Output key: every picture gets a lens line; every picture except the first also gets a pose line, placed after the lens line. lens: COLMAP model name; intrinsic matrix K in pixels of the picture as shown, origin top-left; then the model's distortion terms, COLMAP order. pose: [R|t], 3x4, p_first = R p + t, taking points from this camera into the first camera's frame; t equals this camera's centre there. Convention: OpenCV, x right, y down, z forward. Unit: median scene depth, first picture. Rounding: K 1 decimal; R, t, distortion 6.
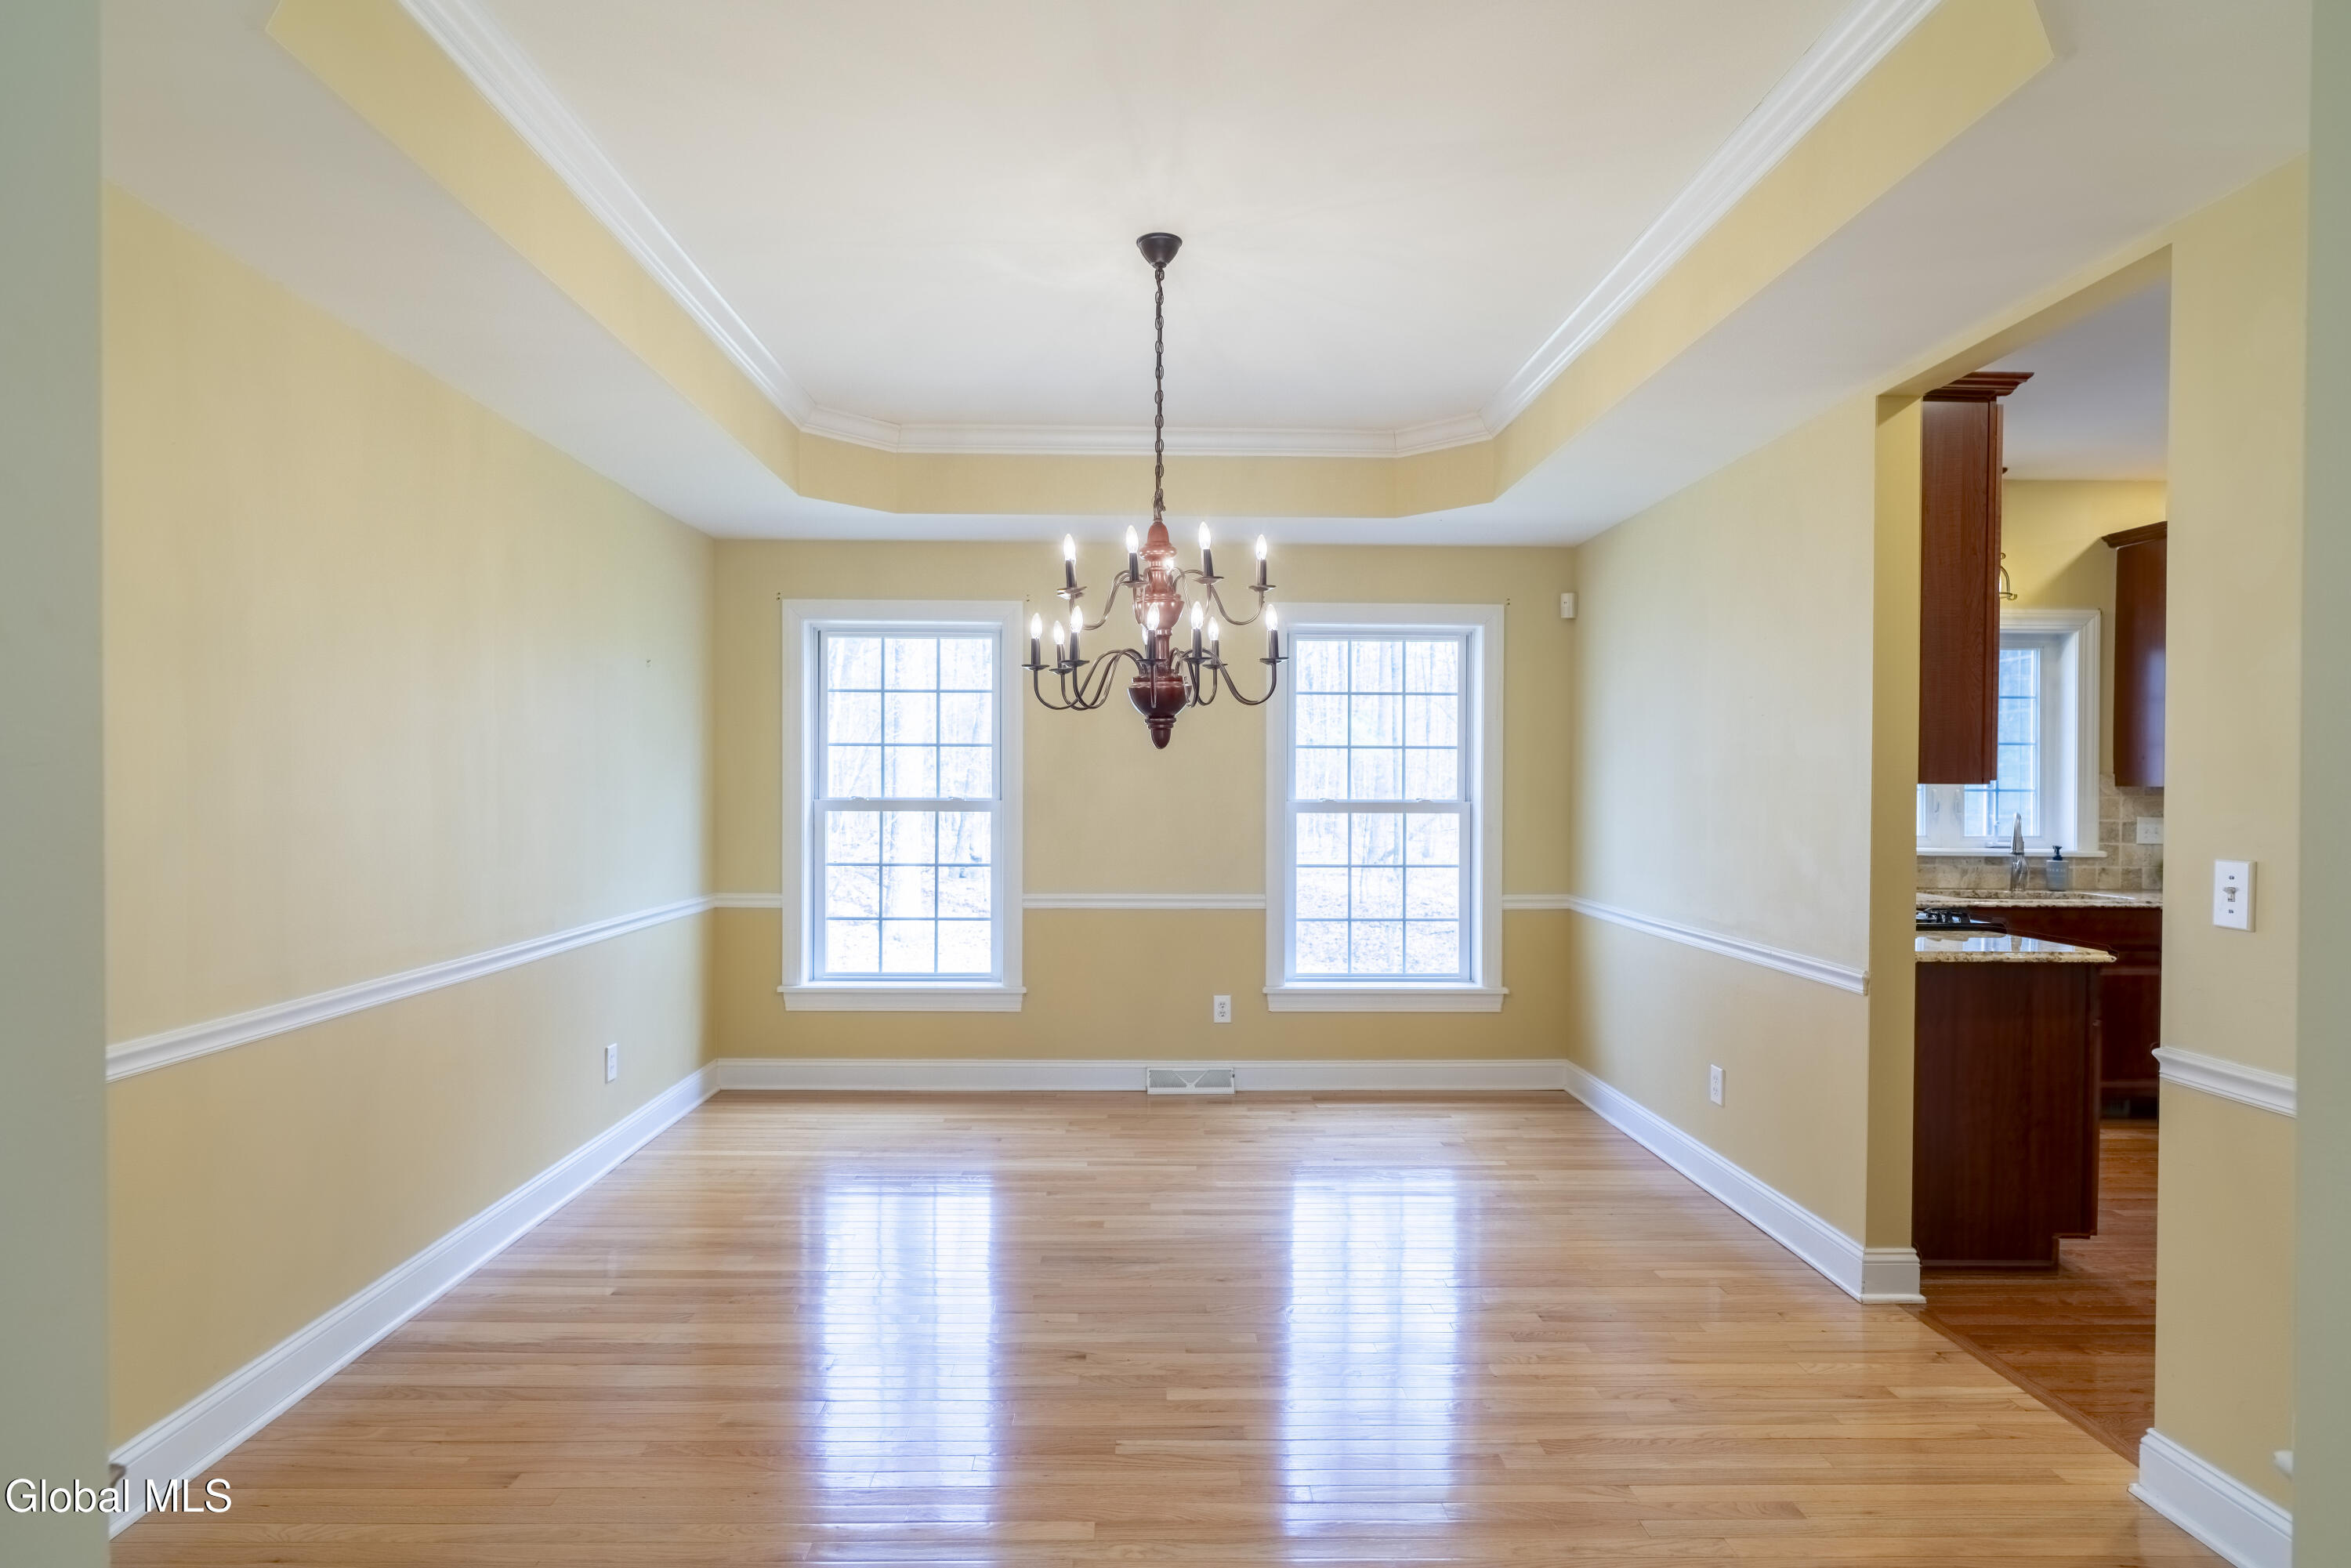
lens RADIAL K [[1226.8, 0, 1168.6], [0, 1226.8, 788.1], [0, 0, 1]] dist [-0.037359, 0.001843]
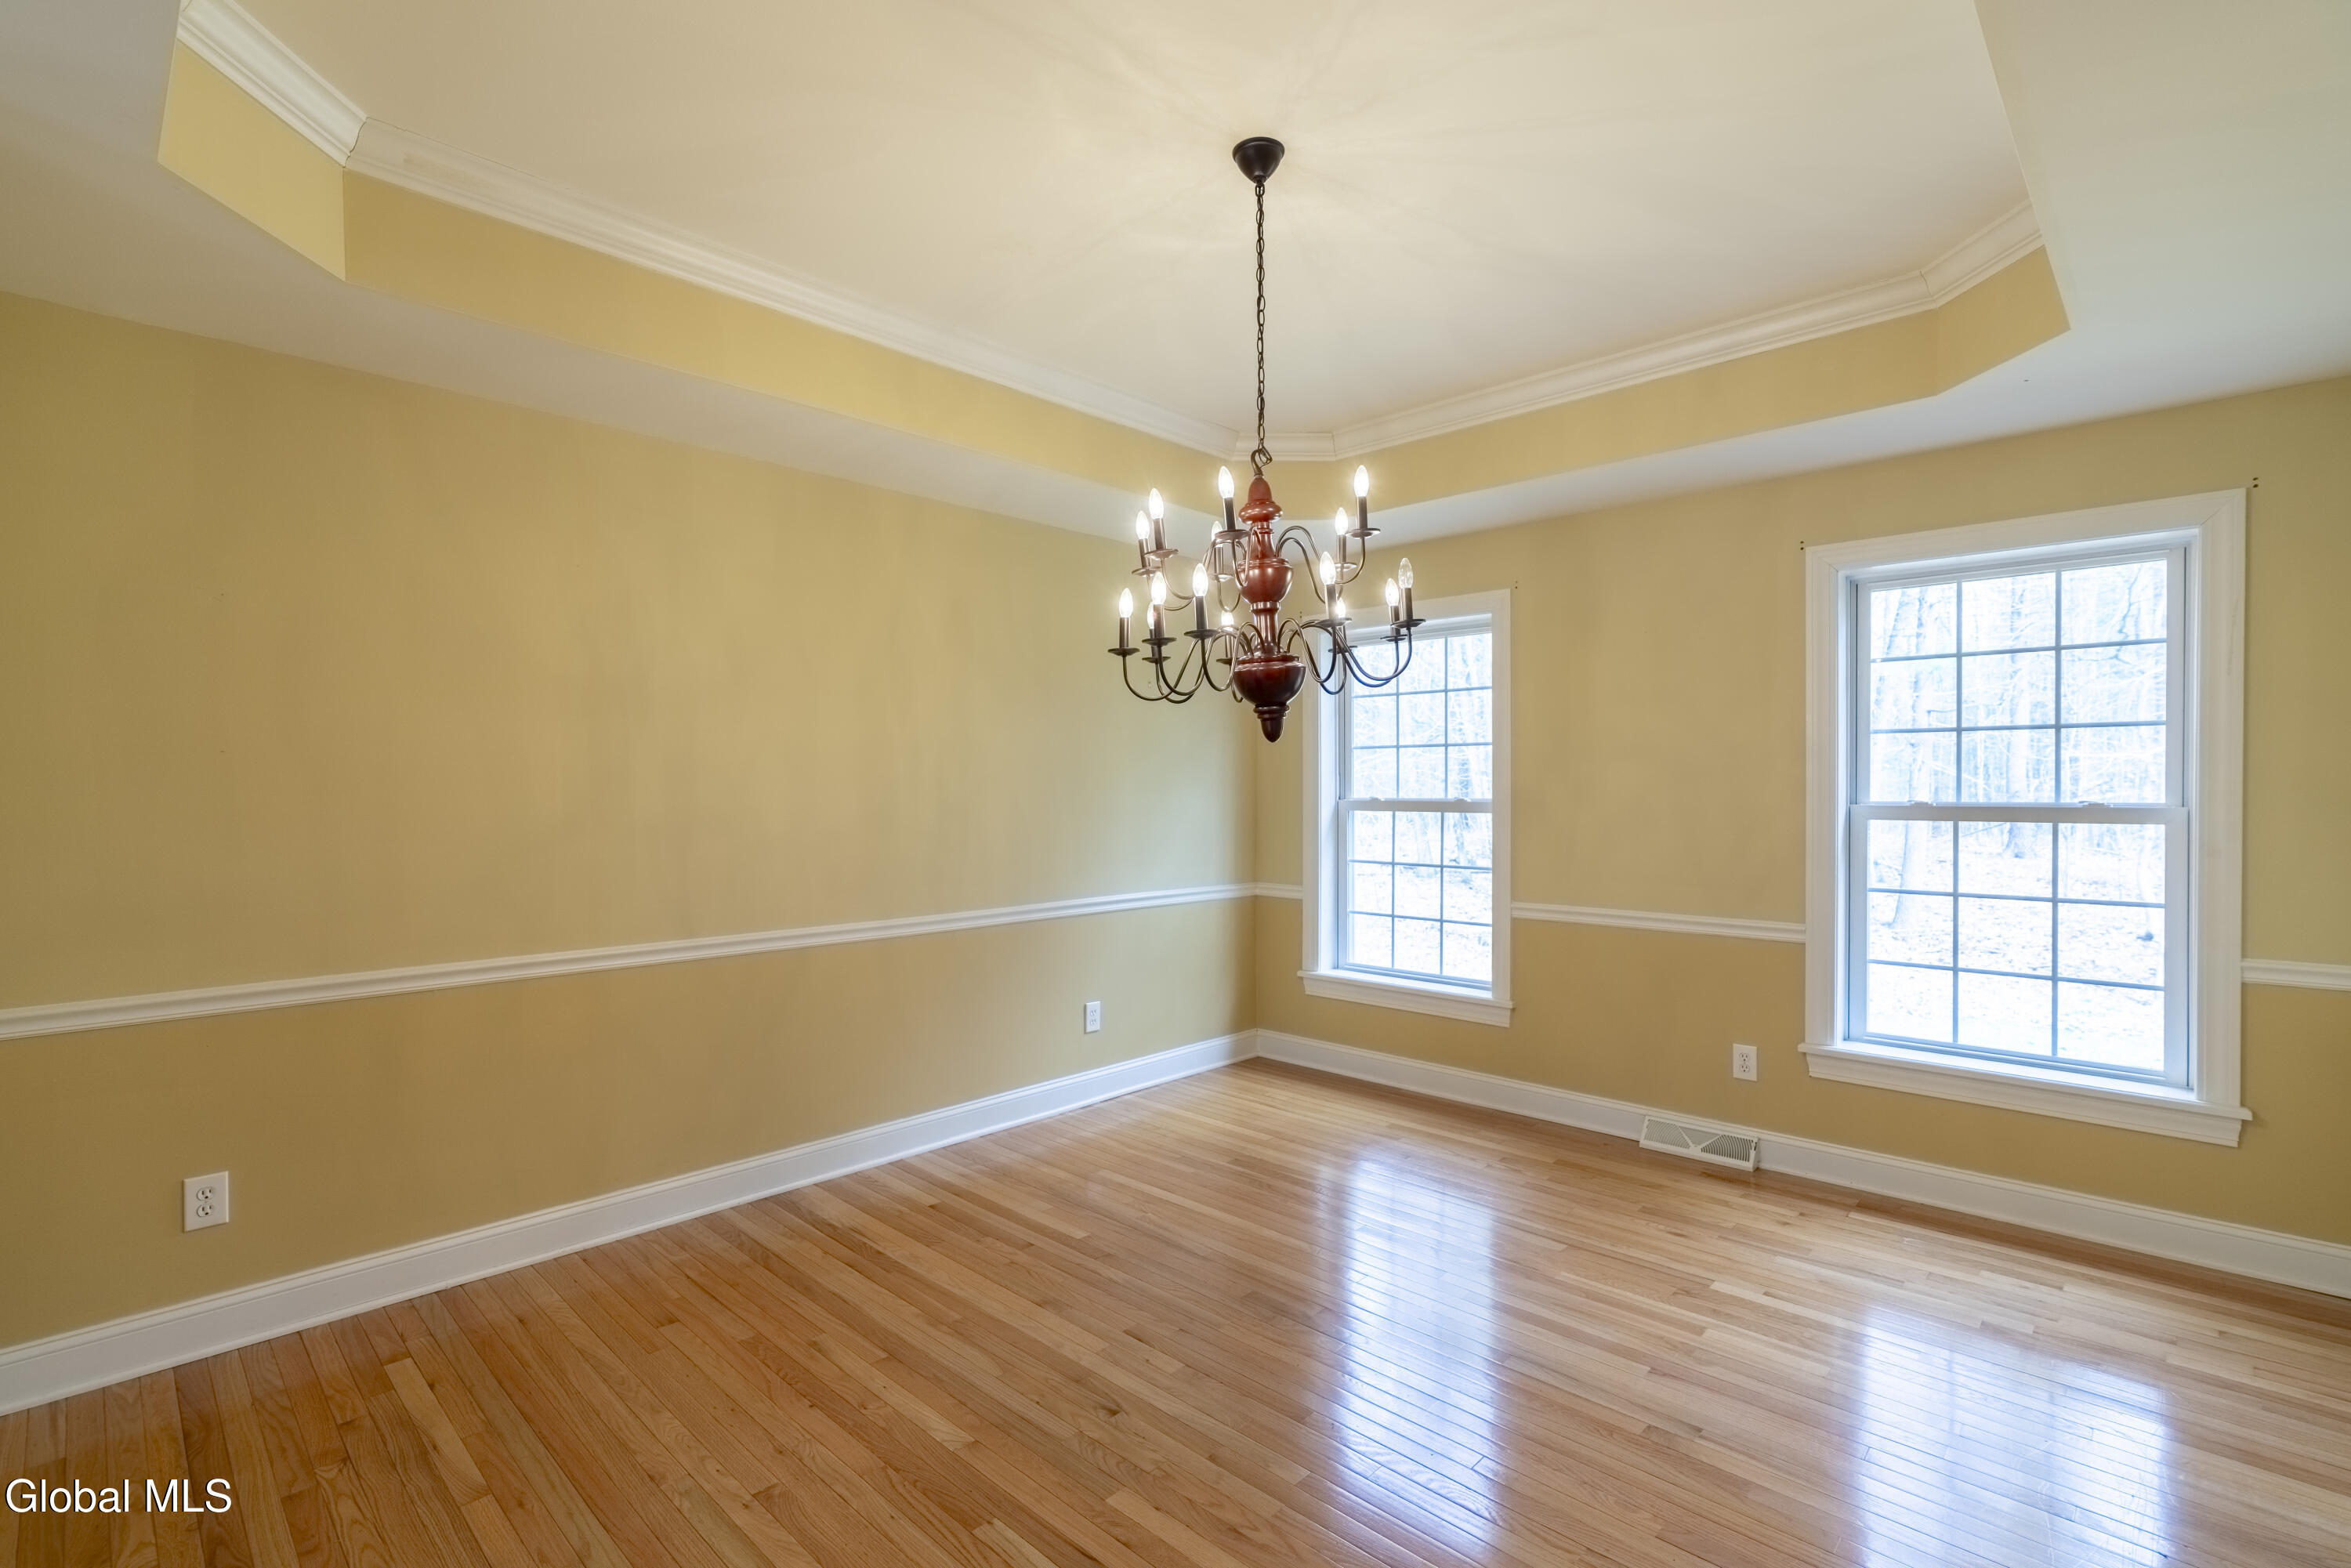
lens RADIAL K [[1059.1, 0, 1180.8], [0, 1059.1, 788.2], [0, 0, 1]] dist [-0.012107, 0.001933]
pose [[0.705018, -0.004702, -0.709173, 0.277138], [0.002977, 0.999989, -0.003670, 0.001942], [0.709183, 0.000476, 0.705025, 0.251950]]
